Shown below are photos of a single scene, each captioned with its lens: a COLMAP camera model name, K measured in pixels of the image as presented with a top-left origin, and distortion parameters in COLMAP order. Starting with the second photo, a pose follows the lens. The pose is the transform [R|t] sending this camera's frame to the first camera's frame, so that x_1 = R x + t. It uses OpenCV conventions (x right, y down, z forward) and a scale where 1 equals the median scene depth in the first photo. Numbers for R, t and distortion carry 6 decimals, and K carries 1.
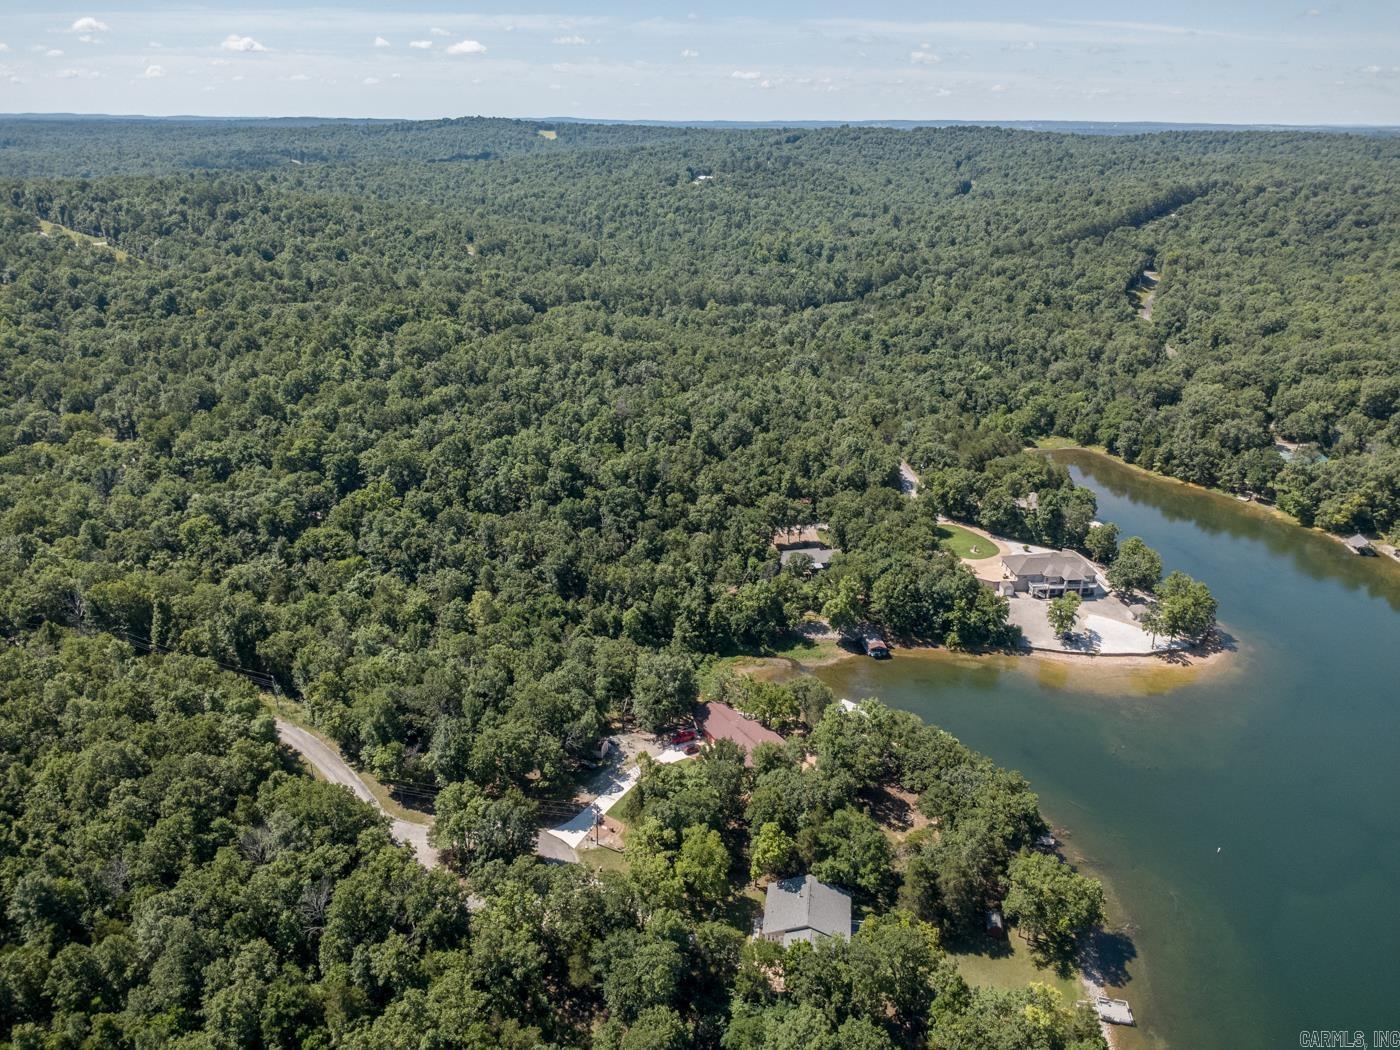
lens RADIAL K [[986.0, 0, 700.7], [0, 986.0, 535.4], [0, 0, 1]] dist [0.004892, 0.001119]
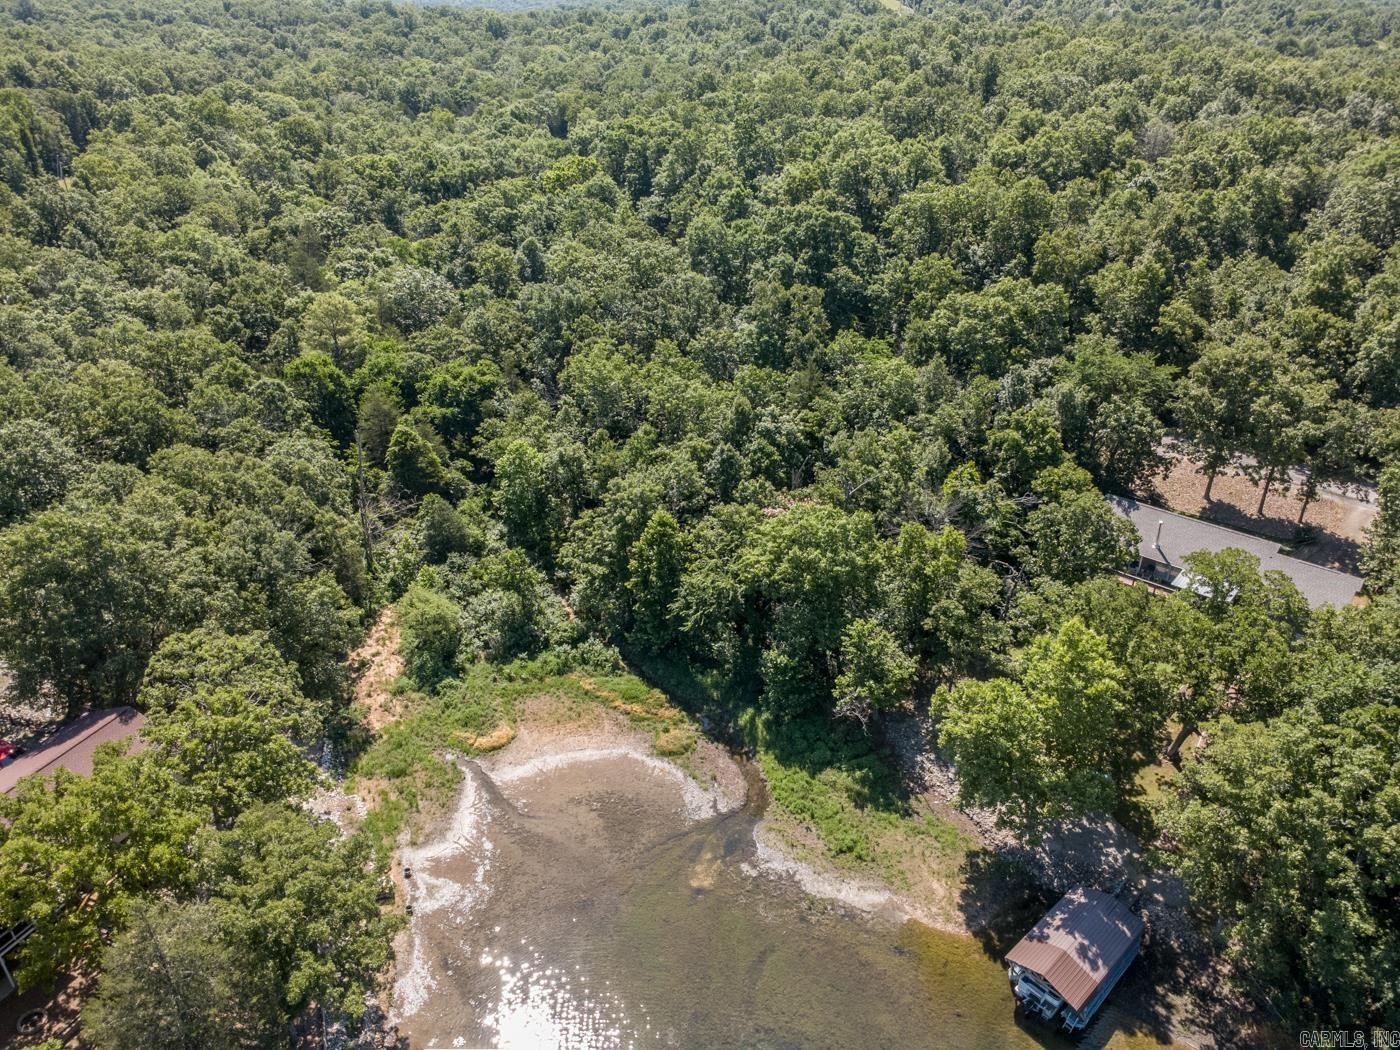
lens RADIAL K [[986.0, 0, 704.8], [0, 986.0, 528.4], [0, 0, 1]] dist [0.004892, 0.001119]
pose [[0.594730, 0.374828, -0.711196, 0.230136], [-0.320576, 0.921849, 0.217772, 0.000124], [0.737243, 0.098477, 0.668413, 0.722902]]
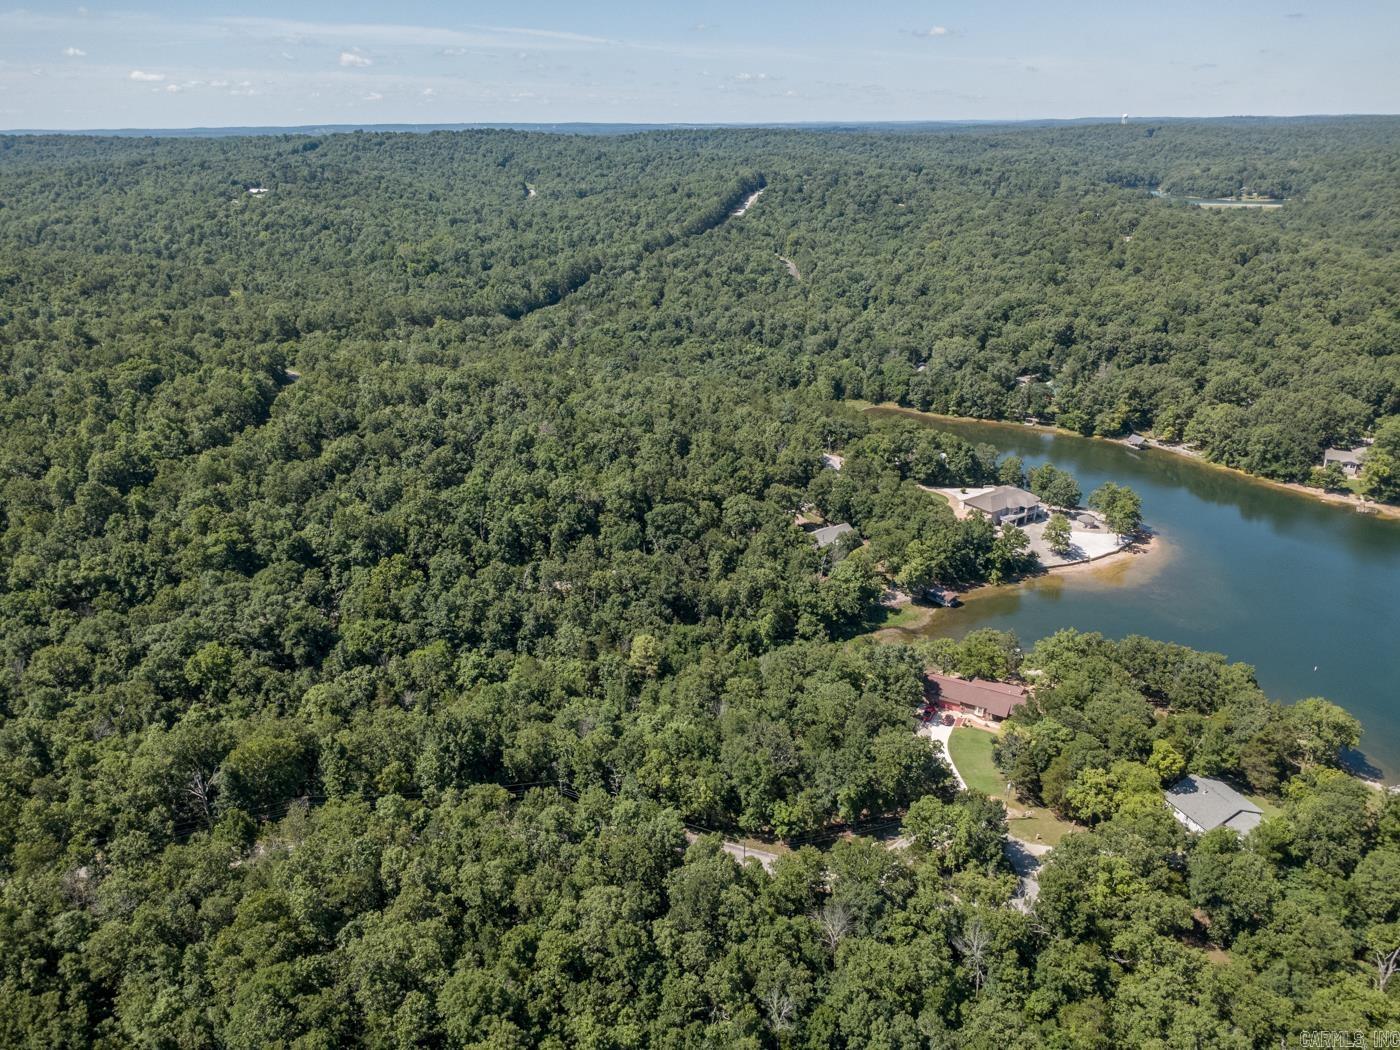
lens RADIAL K [[986.0, 0, 697.8], [0, 986.0, 527.9], [0, 0, 1]] dist [0.004892, 0.001119]
pose [[0.866692, -0.203523, 0.455437, -0.505765], [0.207837, 0.977295, 0.041216, -0.061096], [-0.453484, 0.058935, 0.889314, 0.132421]]
